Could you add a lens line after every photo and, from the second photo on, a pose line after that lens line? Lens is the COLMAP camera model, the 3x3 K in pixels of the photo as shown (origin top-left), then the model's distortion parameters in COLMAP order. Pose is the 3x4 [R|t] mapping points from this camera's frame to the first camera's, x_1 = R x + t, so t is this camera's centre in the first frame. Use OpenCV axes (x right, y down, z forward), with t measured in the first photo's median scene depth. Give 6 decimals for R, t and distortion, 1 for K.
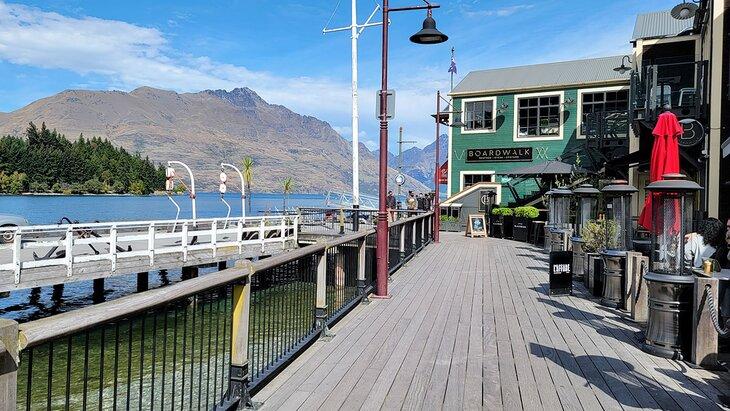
lens RADIAL K [[544.3, 0, 367.2], [0, 544.3, 204.7], [0, 0, 1]] dist [0.004064, -0.000132]
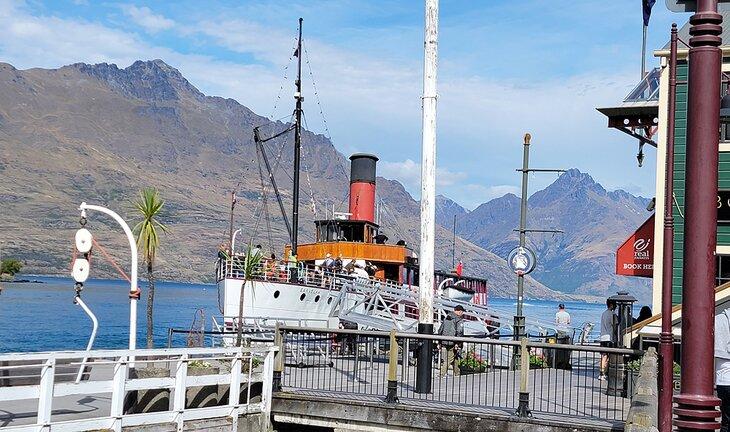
lens RADIAL K [[1079.5, 0, 364.4], [0, 1079.5, 215.3], [0, 0, 1]] dist [0.007004, 0.000000]
pose [[0.999249, 0.029597, -0.025006, -0.050144], [-0.031673, 0.995688, -0.087192, -0.008580], [0.022317, 0.087918, 0.995878, 0.247950]]
